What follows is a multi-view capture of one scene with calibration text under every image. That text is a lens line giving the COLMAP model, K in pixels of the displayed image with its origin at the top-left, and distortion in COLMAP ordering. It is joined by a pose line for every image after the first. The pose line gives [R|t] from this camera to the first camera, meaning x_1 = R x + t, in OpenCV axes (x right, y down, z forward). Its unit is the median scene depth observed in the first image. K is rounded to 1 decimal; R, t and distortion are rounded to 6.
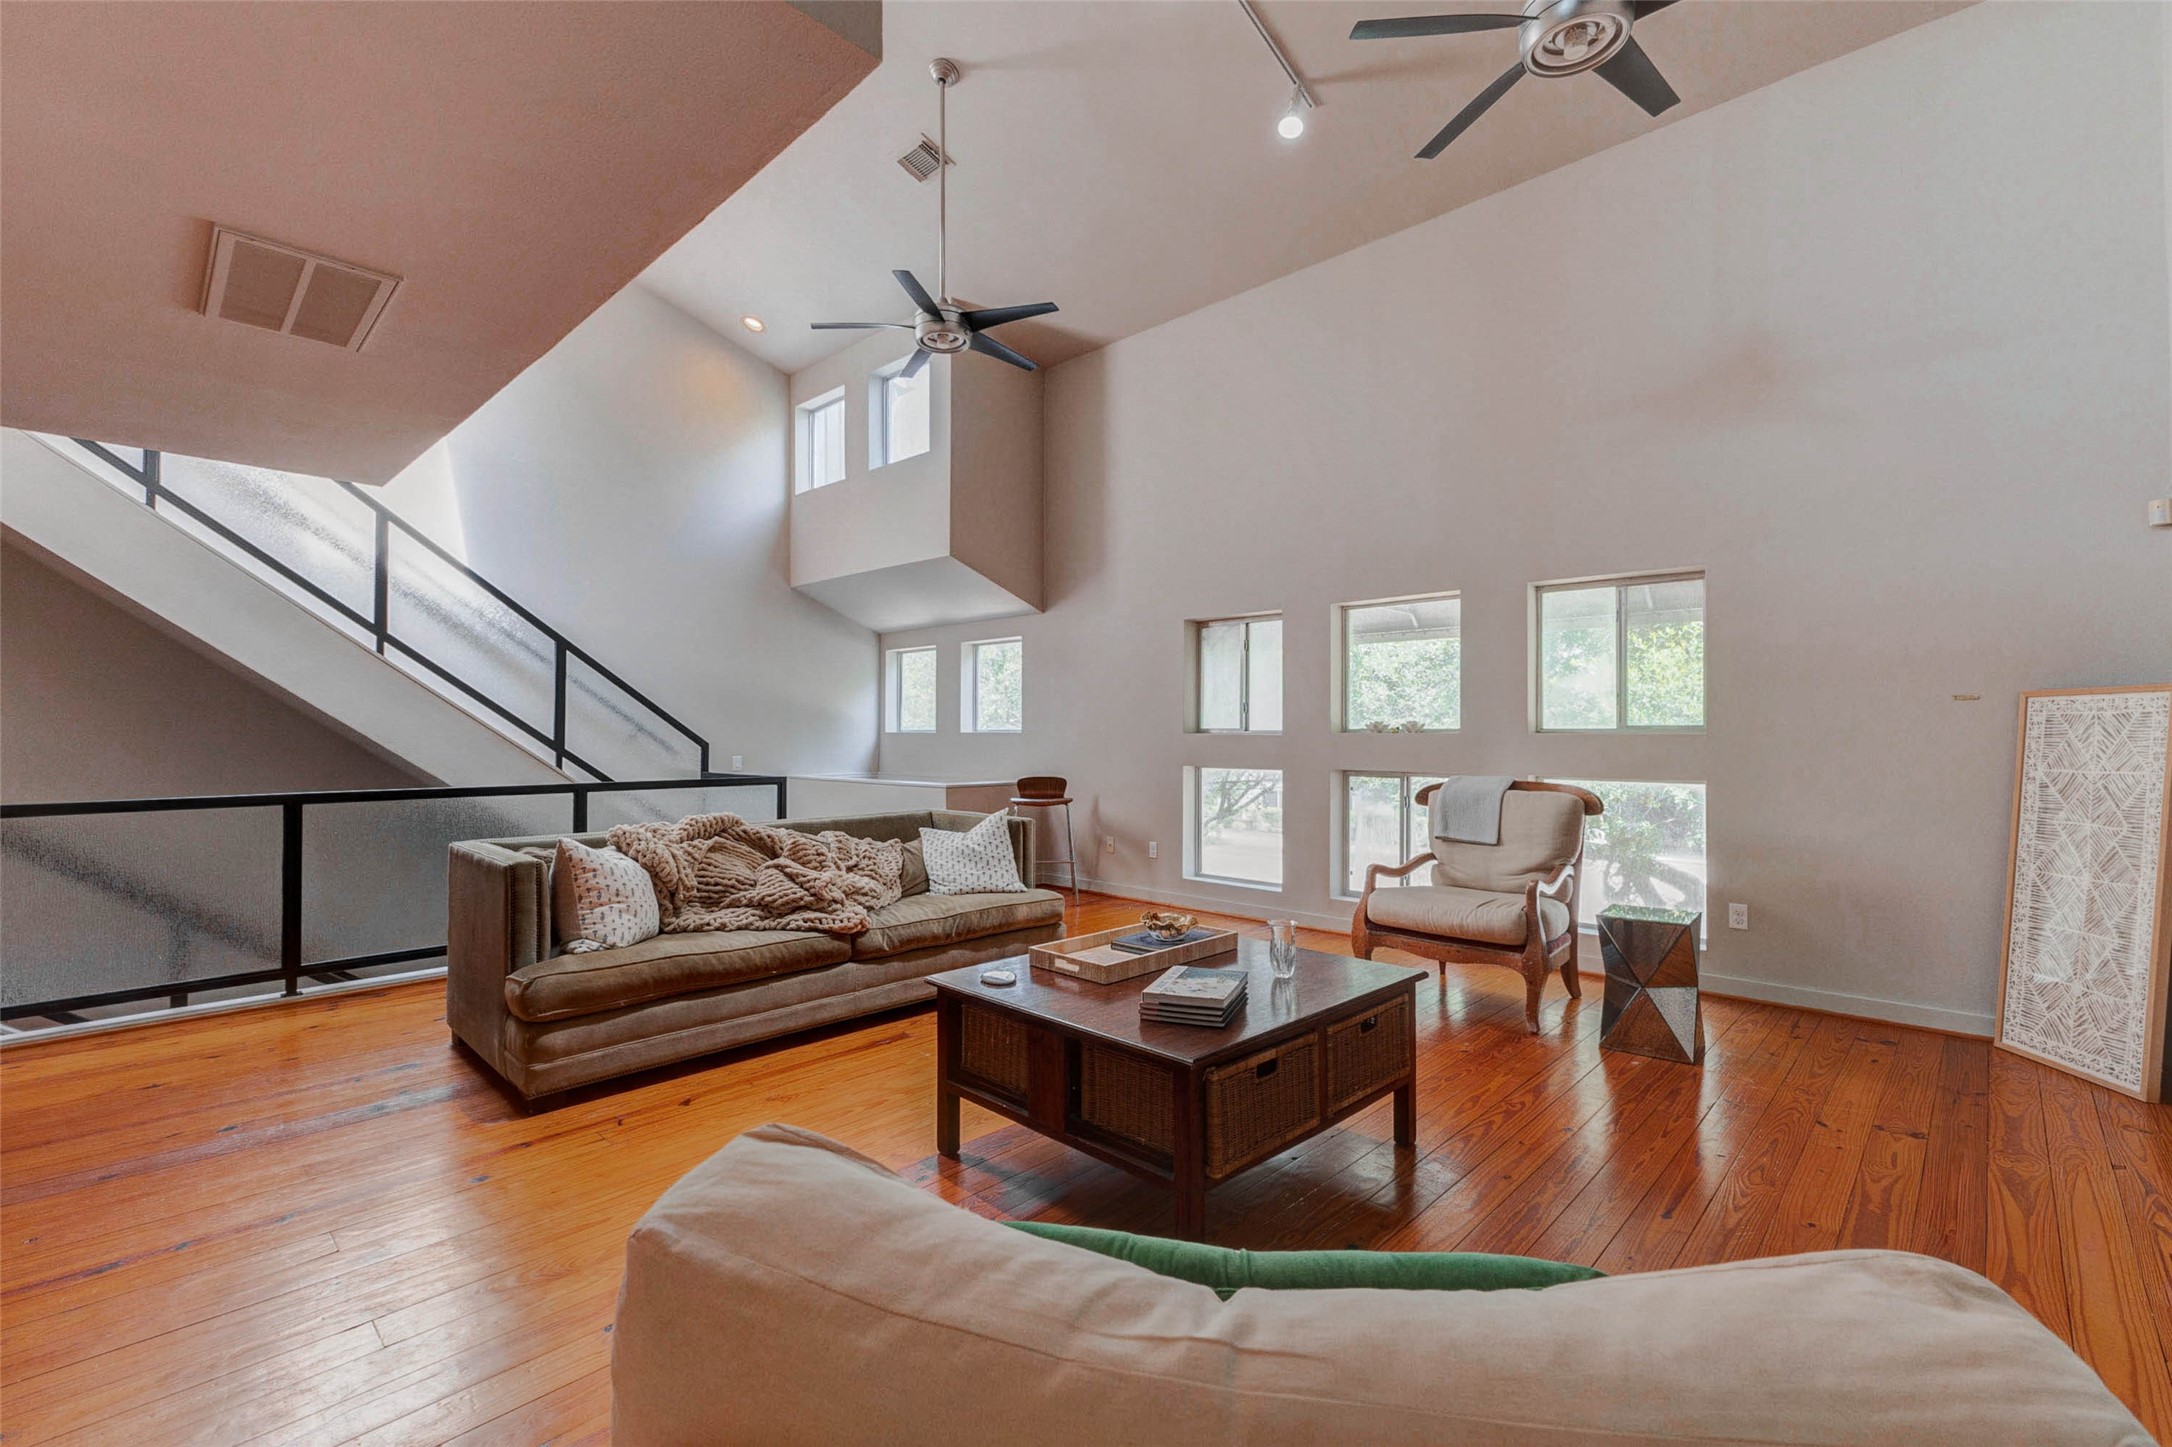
lens RADIAL K [[960.4, 0, 1070.5], [0, 960.4, 707.8], [0, 0, 1]] dist [0.012910, -0.000029]
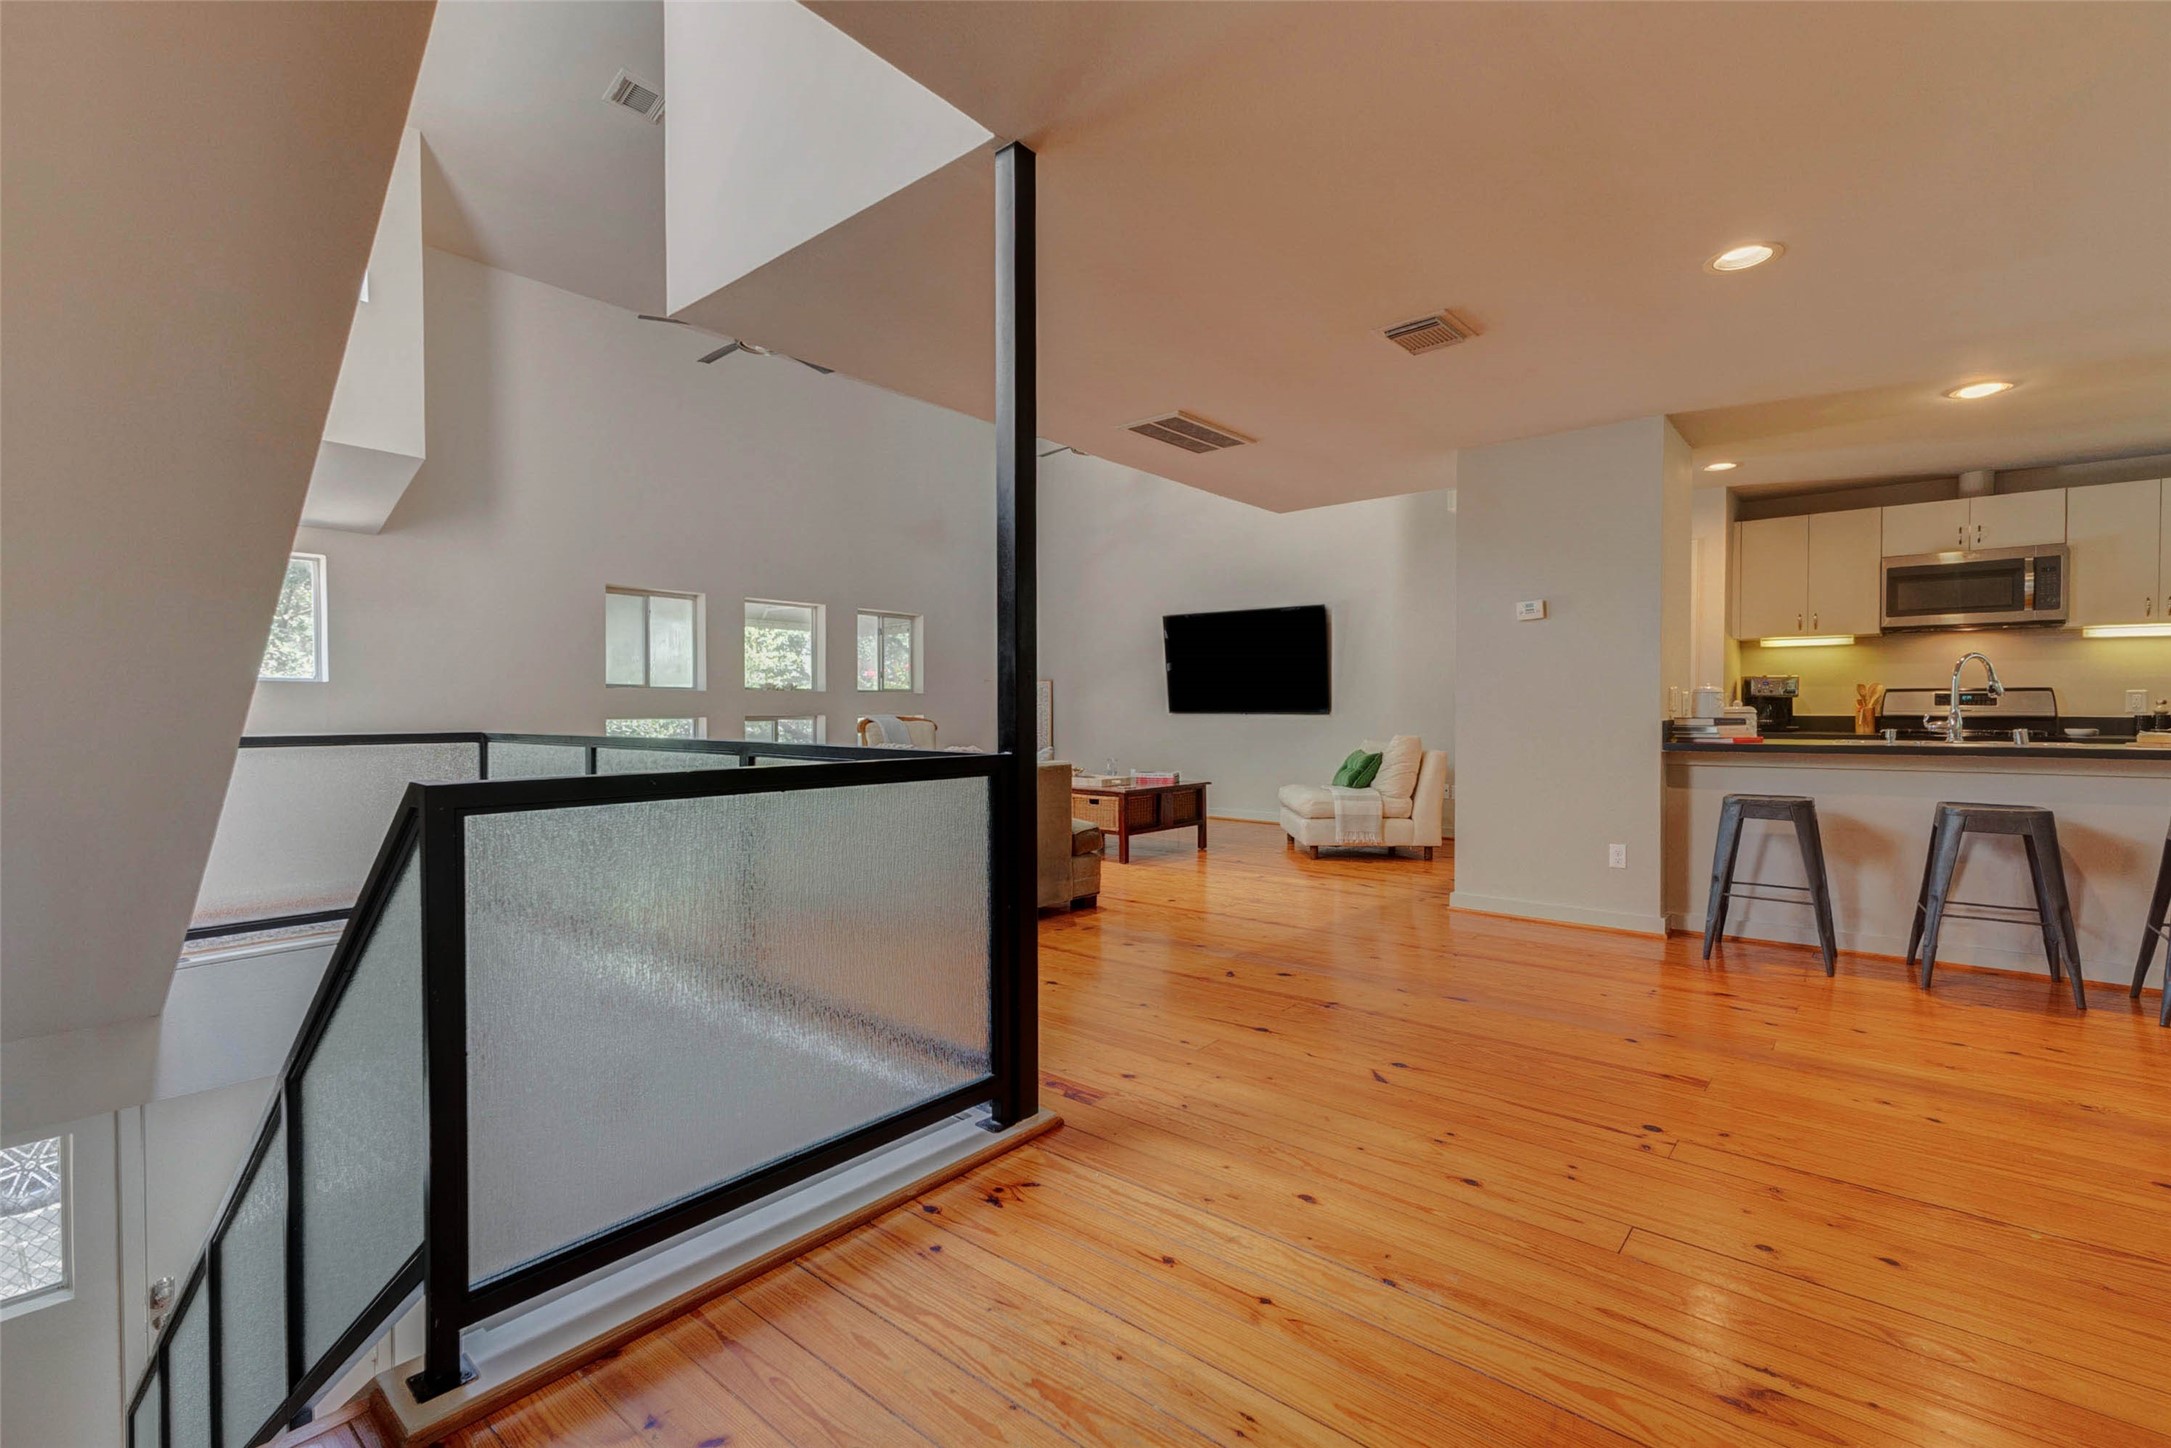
lens RADIAL K [[953.0, 0, 1085.5], [0, 953.0, 724.0], [0, 0, 1]] dist [0.015227, -0.000021]
pose [[-0.068098, -0.019188, 0.997494, -1.351714], [-0.025404, 0.999524, 0.017492, 0.044451], [-0.997355, -0.024150, -0.068553, 0.719403]]
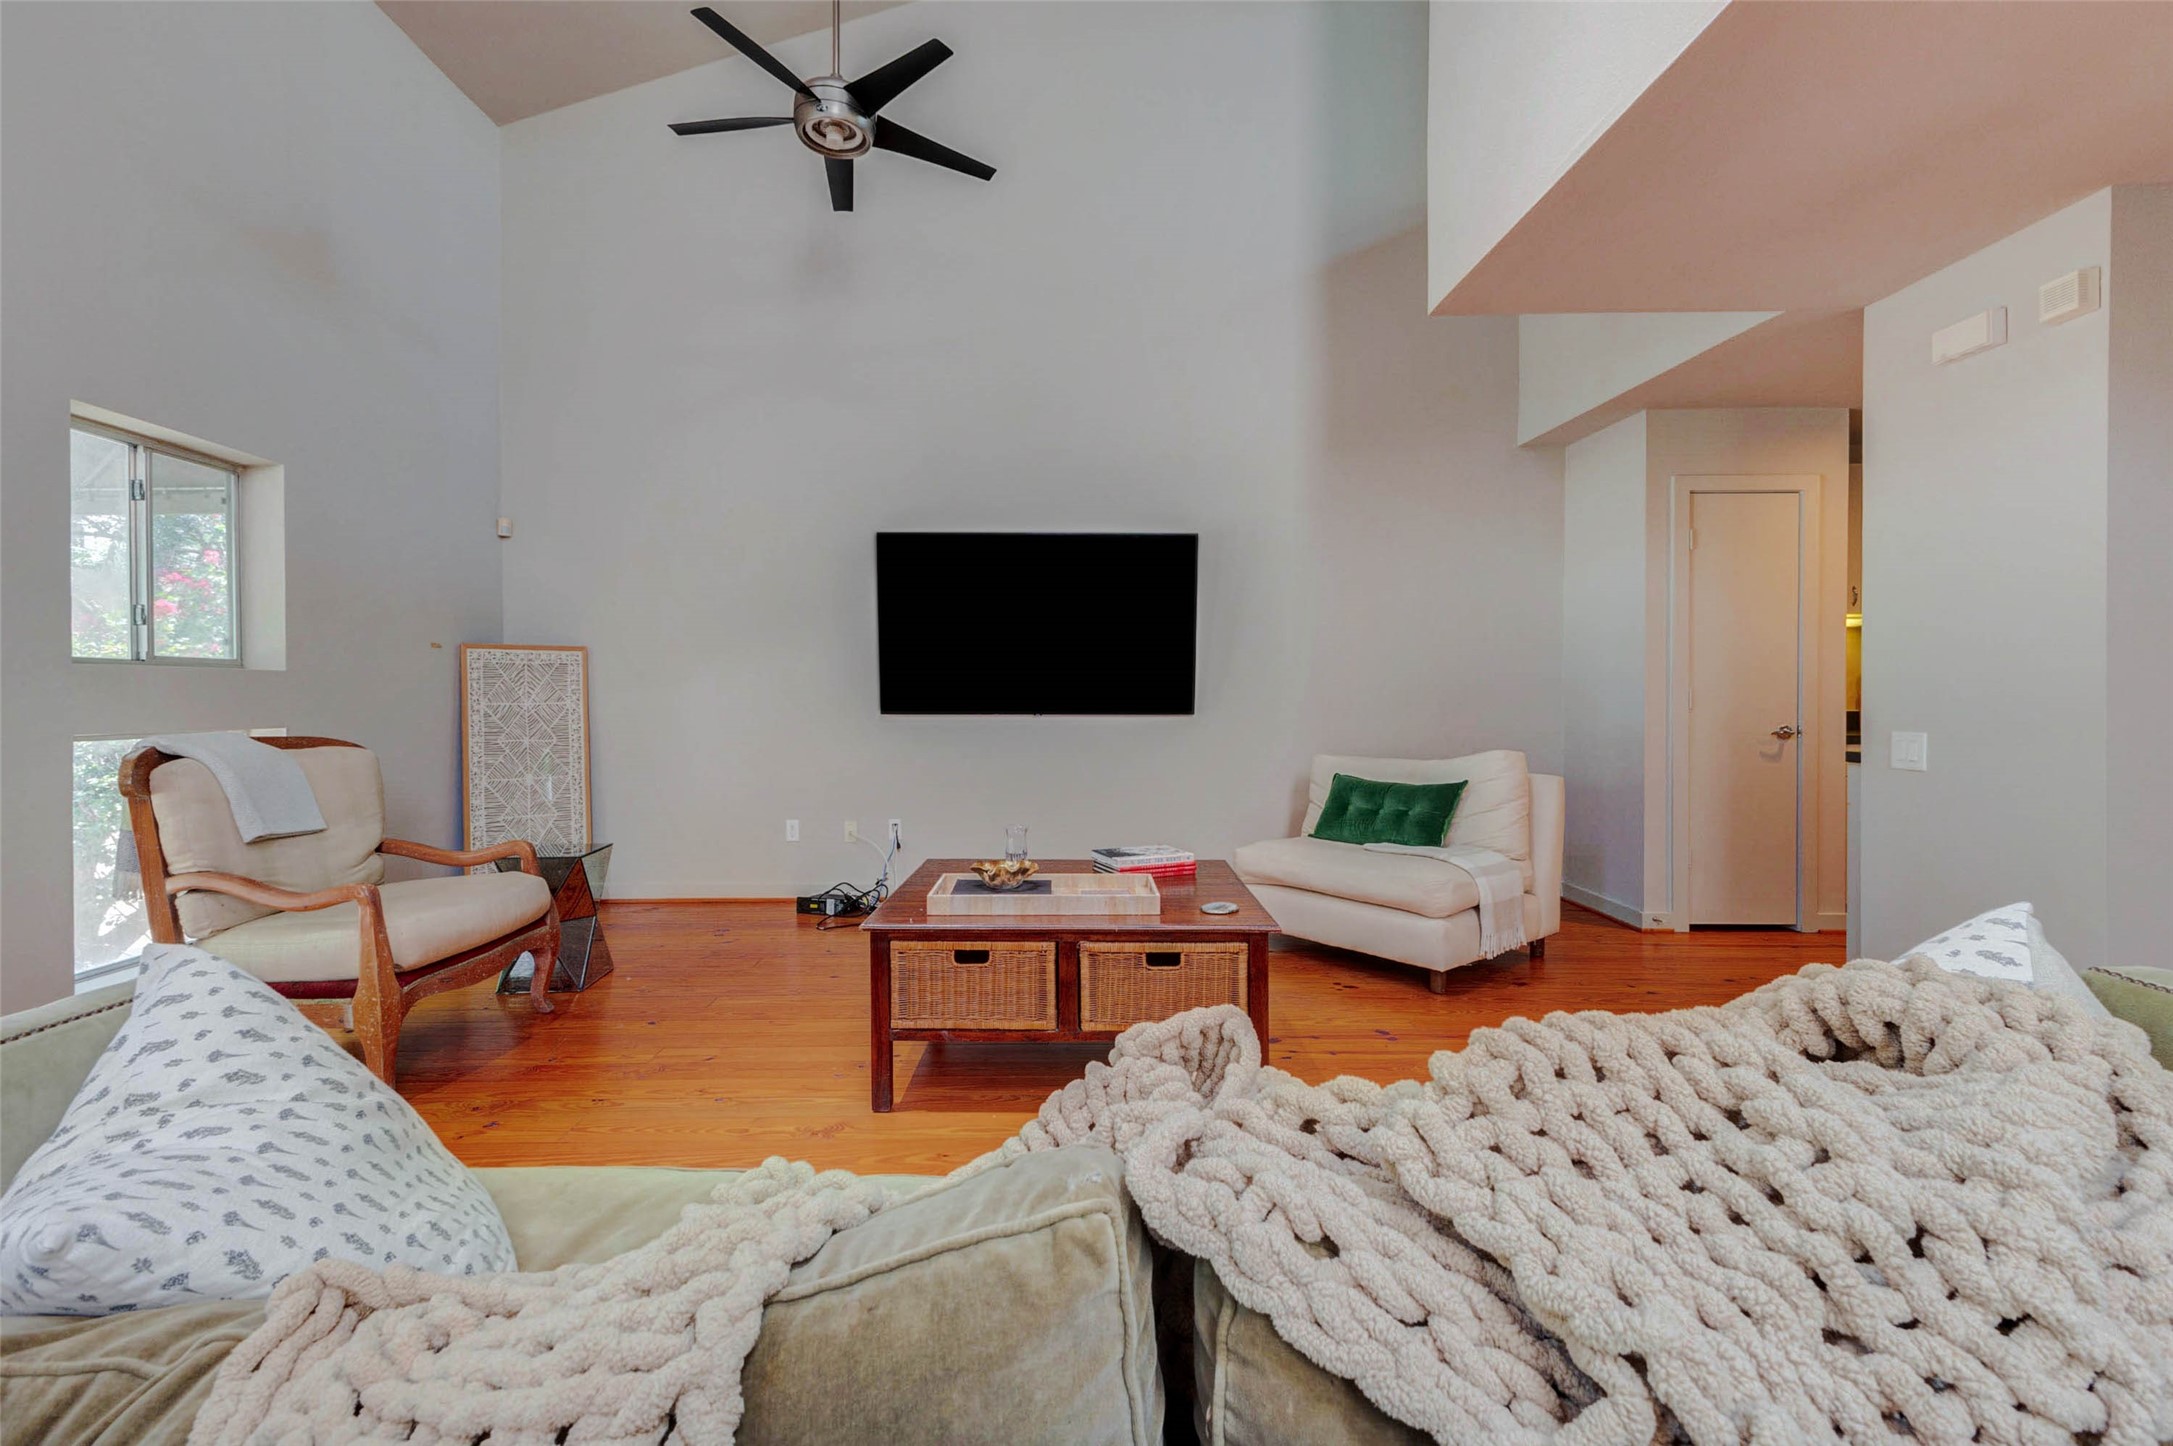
lens RADIAL K [[952.0, 0, 1034.4], [0, 952.0, 694.3], [0, 0, 1]] dist [0.016963, 0.000046]
pose [[-0.687853, 0.001748, 0.725848, -0.345706], [-0.016898, 0.999688, -0.018421, 0.046483], [-0.725653, -0.024936, -0.687608, 1.007646]]
